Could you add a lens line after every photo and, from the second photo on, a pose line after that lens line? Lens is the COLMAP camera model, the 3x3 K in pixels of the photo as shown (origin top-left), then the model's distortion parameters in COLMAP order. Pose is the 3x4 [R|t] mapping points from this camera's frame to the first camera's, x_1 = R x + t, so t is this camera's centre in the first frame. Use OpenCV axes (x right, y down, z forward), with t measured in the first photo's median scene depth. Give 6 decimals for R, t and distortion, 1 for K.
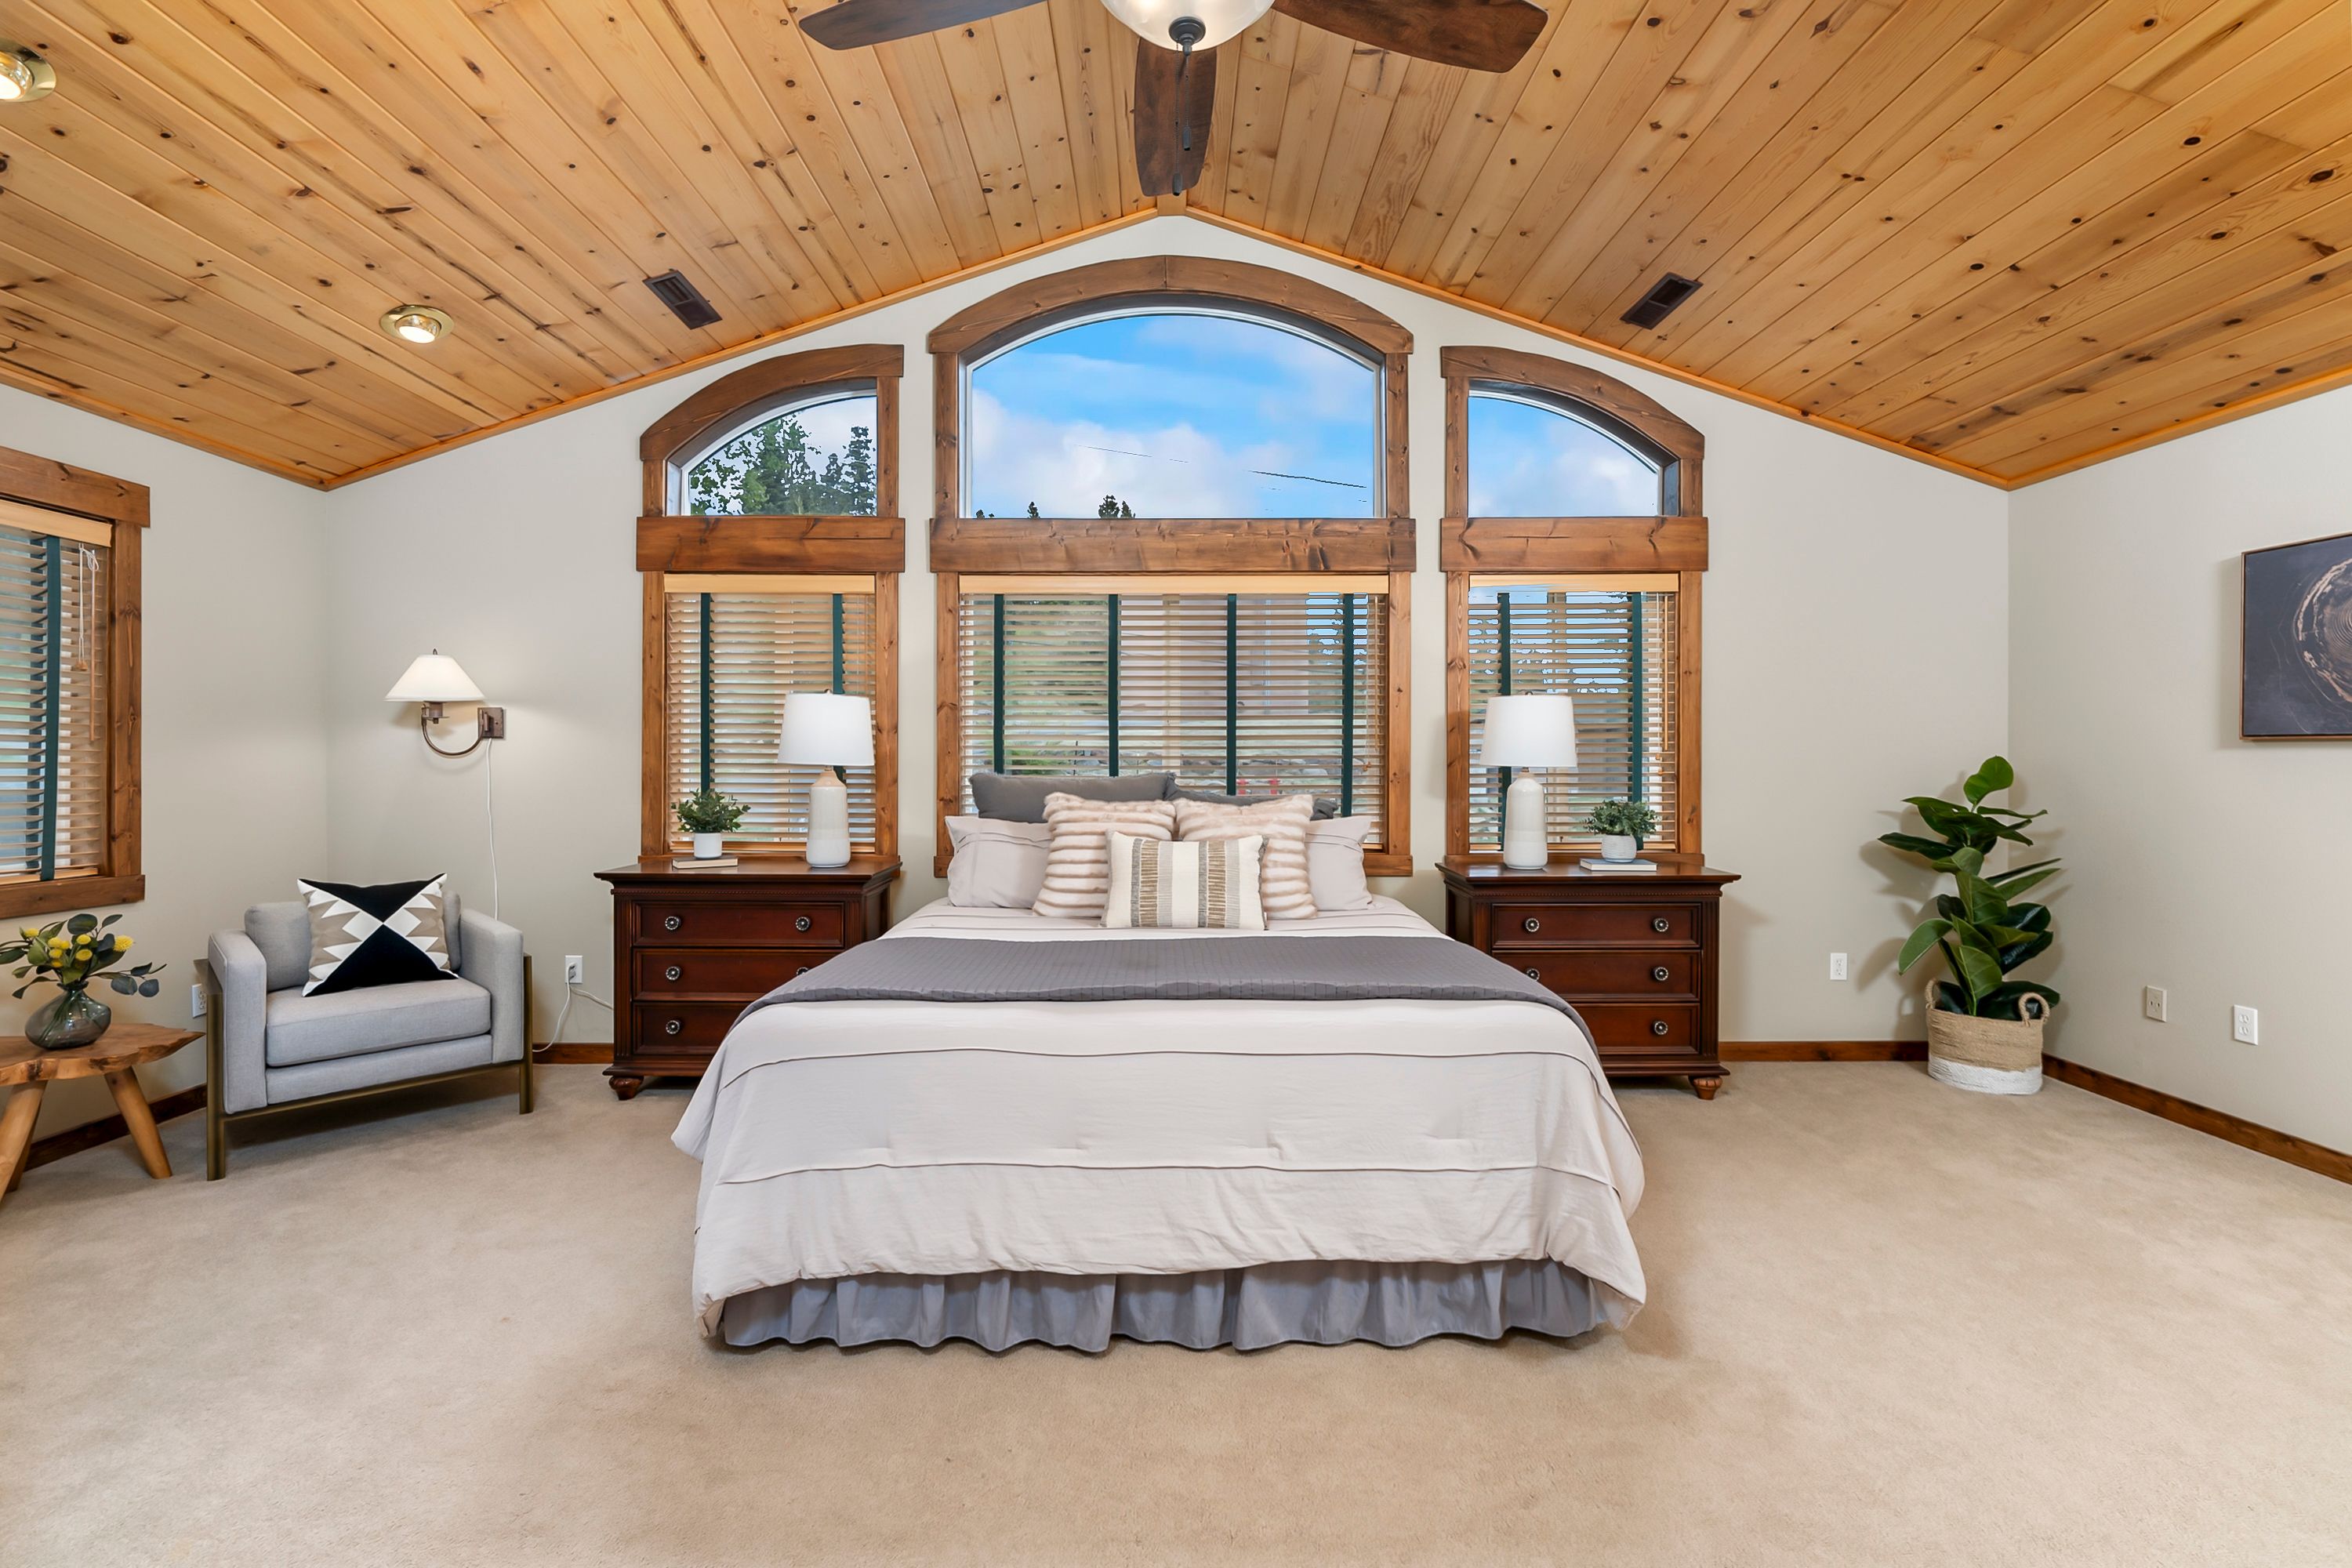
lens RADIAL K [[1031.0, 0, 1195.6], [0, 1031.0, 766.5], [0, 0, 1]] dist [-0.004535, 0.000564]
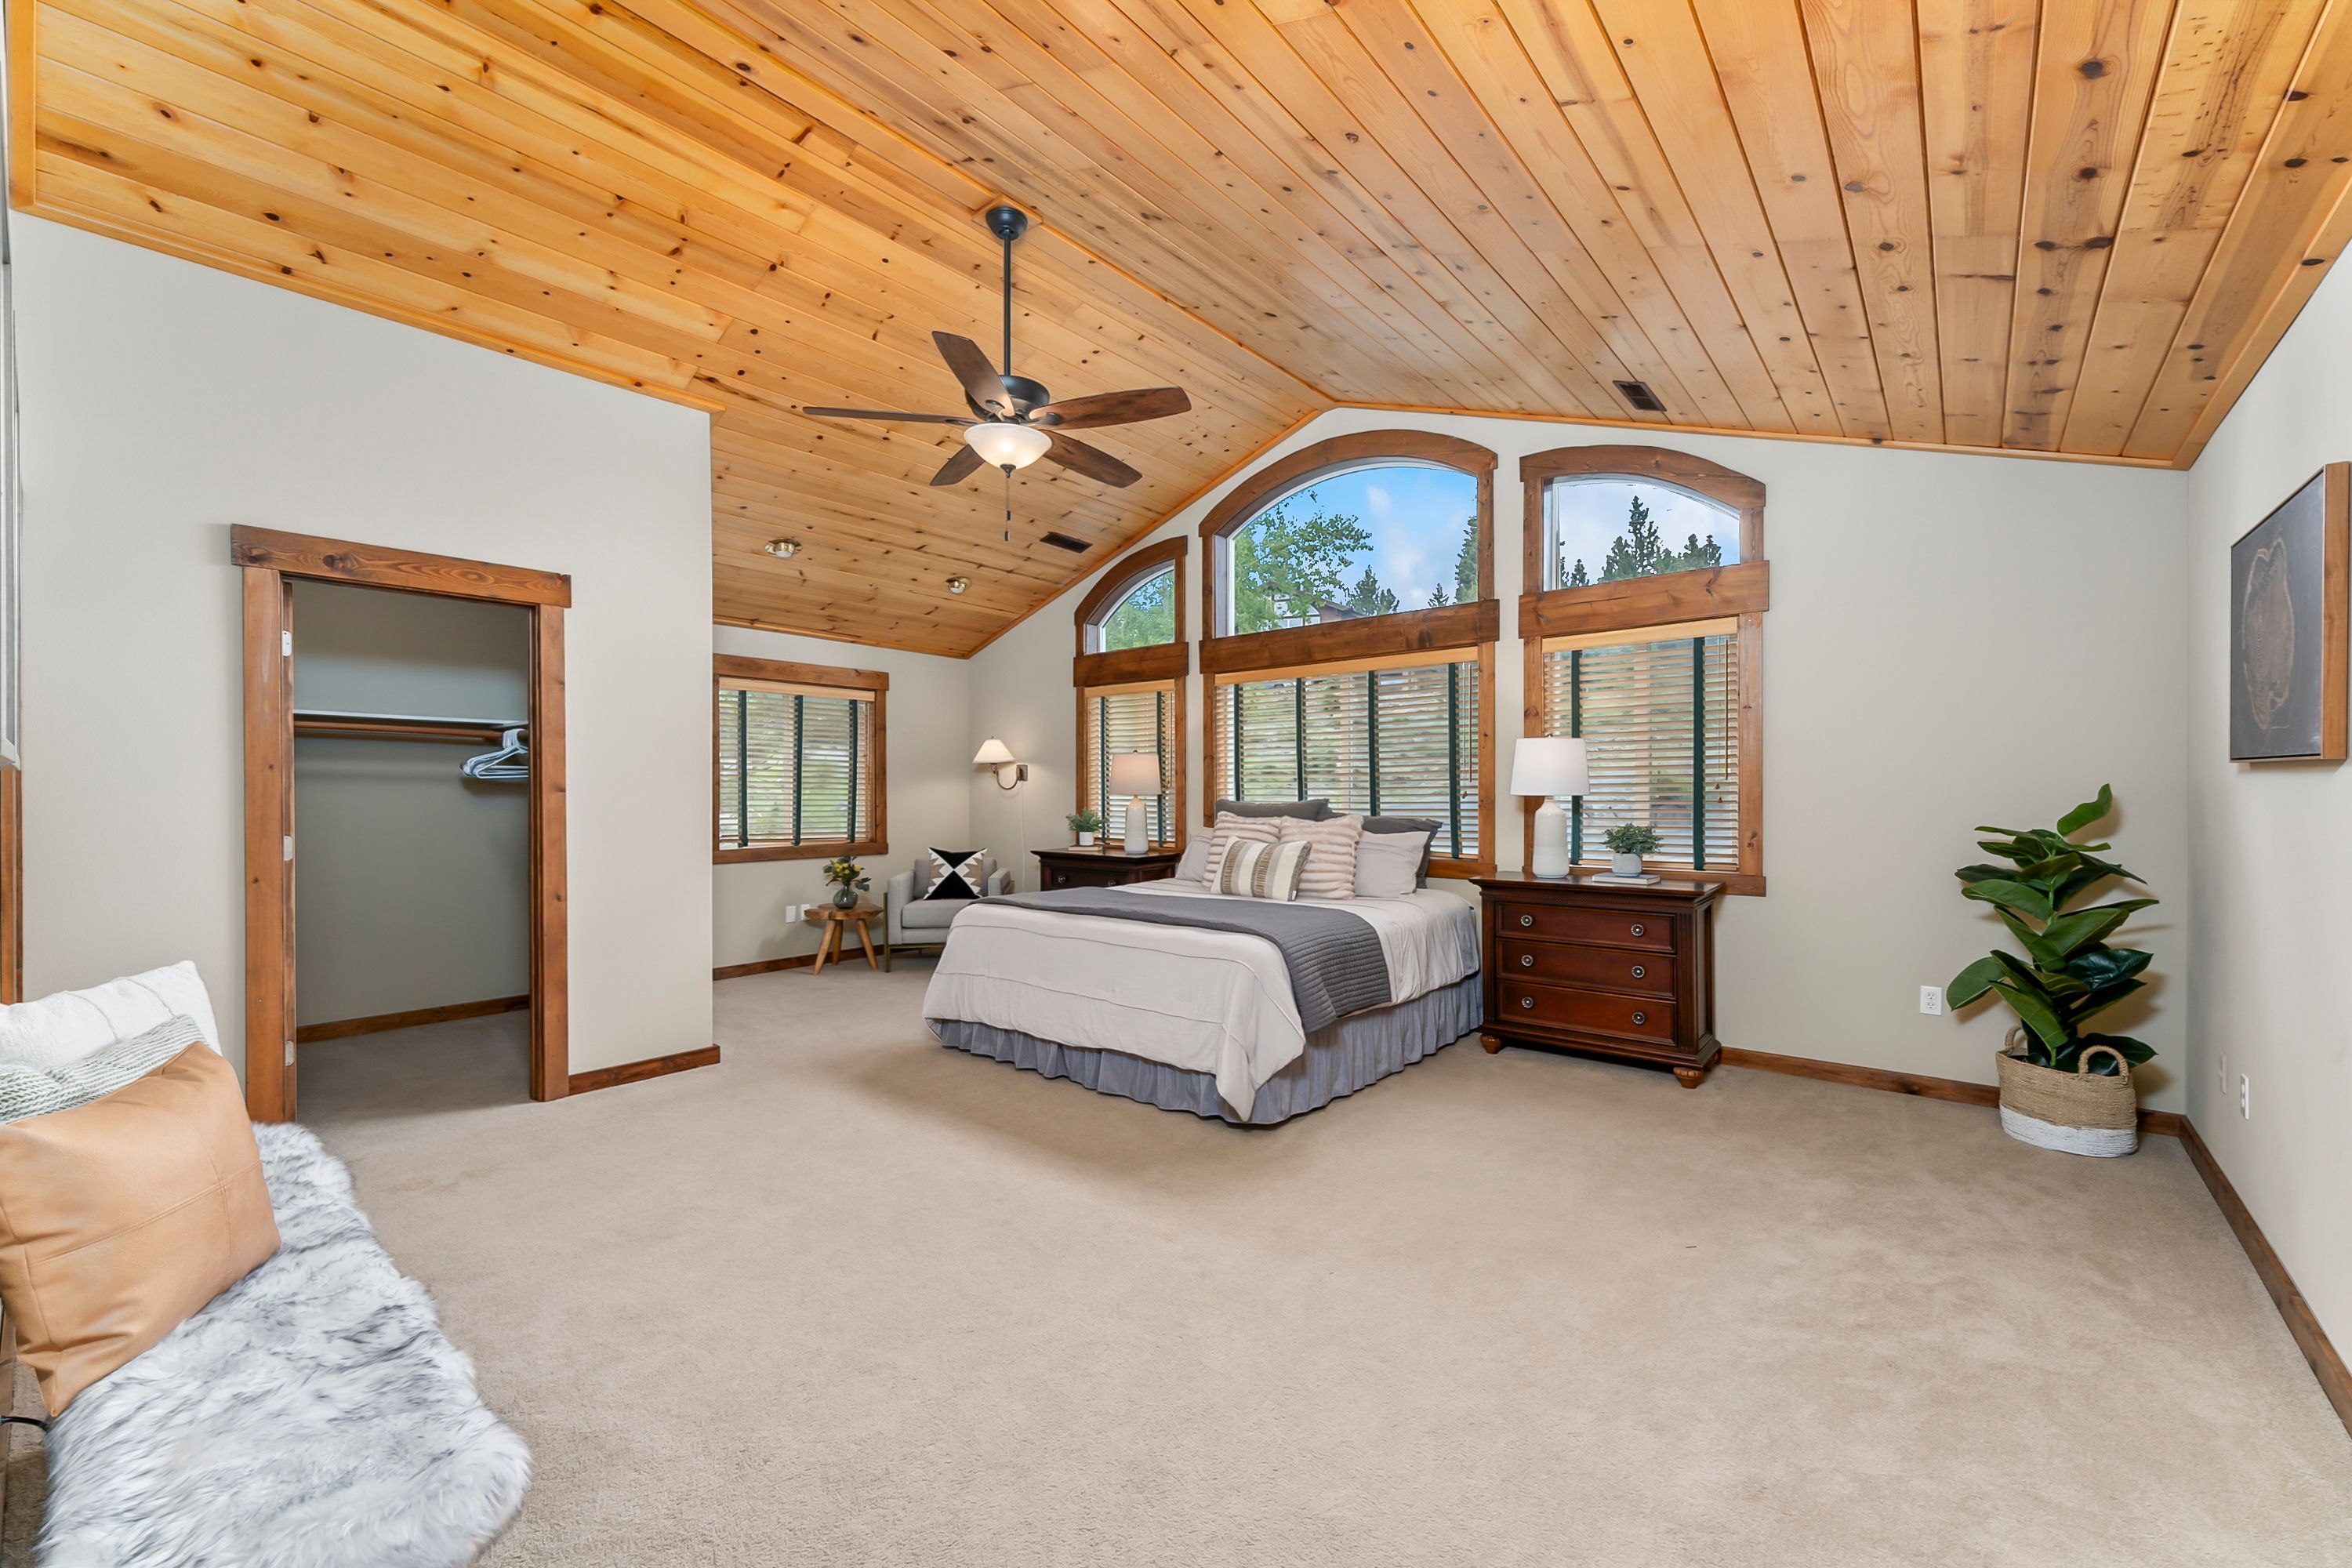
lens RADIAL K [[935.7, 0, 1160.1], [0, 935.7, 793.9], [0, 0, 1]] dist [0.000815, 0.000557]
pose [[0.755085, -0.001287, -0.655626, 0.742663], [0.003350, 0.999993, 0.001896, -0.005030], [0.655618, -0.003628, 0.755084, -0.161158]]
